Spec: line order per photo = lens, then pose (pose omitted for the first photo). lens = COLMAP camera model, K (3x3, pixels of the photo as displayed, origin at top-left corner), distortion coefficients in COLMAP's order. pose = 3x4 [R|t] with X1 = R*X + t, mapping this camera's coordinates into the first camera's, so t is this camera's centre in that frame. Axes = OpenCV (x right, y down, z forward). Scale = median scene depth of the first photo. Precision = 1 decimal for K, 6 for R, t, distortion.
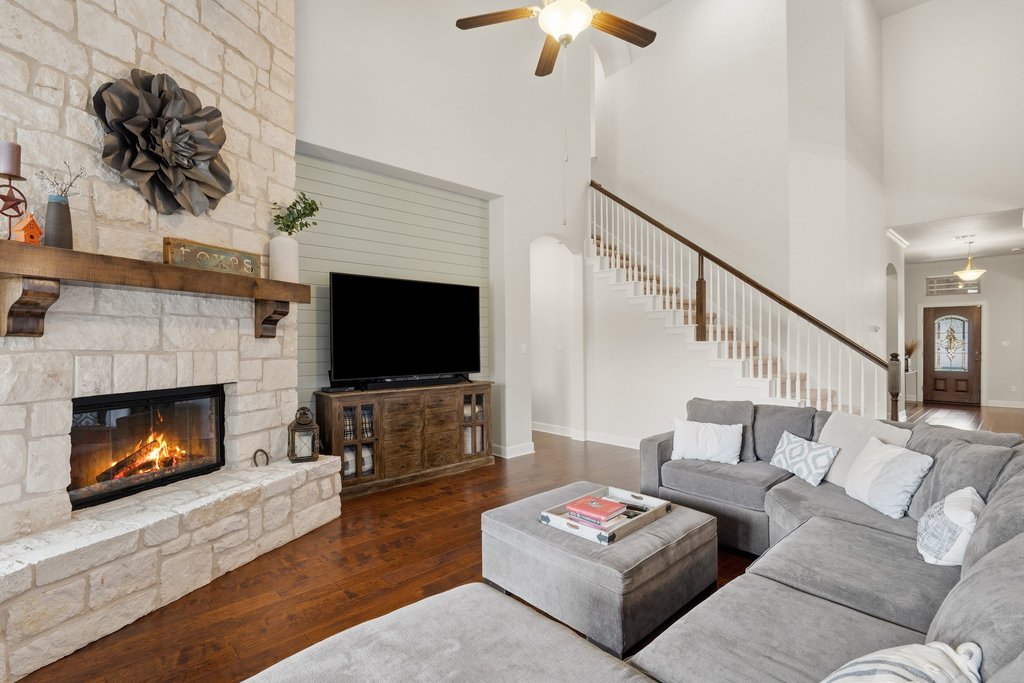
lens RADIAL K [[474.5, 0, 513.9], [0, 474.5, 346.1], [0, 0, 1]] dist [-0.009733, -0.001574]
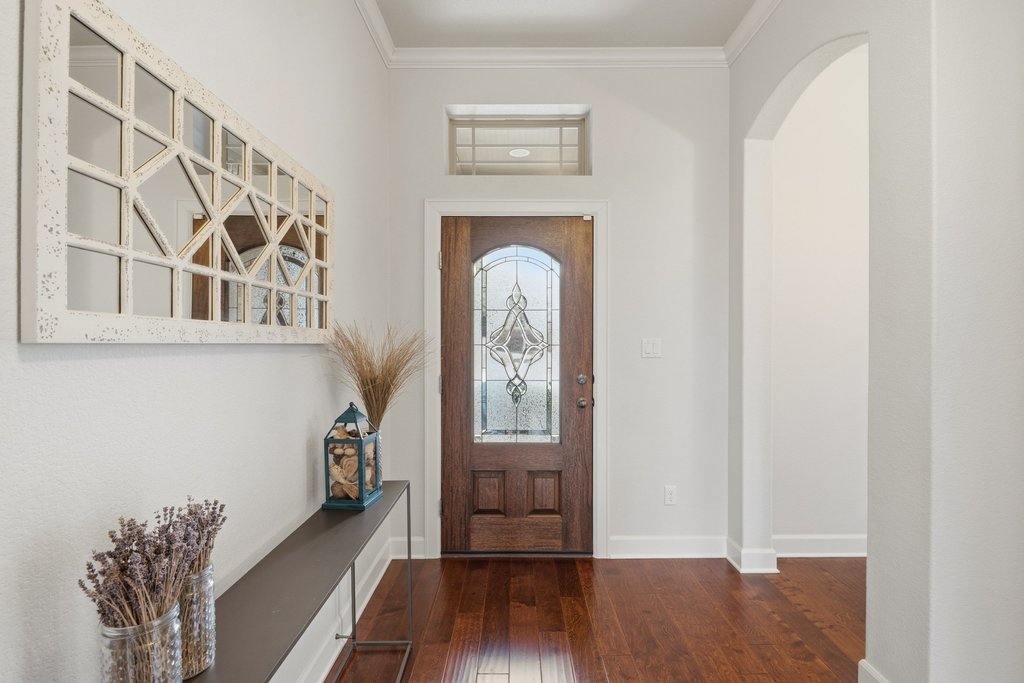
lens RADIAL K [[474.5, 0, 512.0], [0, 474.5, 337.5], [0, 0, 1]] dist [-0.009733, -0.001574]
pose [[0.679949, 0.003974, 0.733249, 0.715888], [0.000500, 0.999983, -0.005884, -0.008131], [-0.733260, 0.004368, 0.679935, 0.804951]]
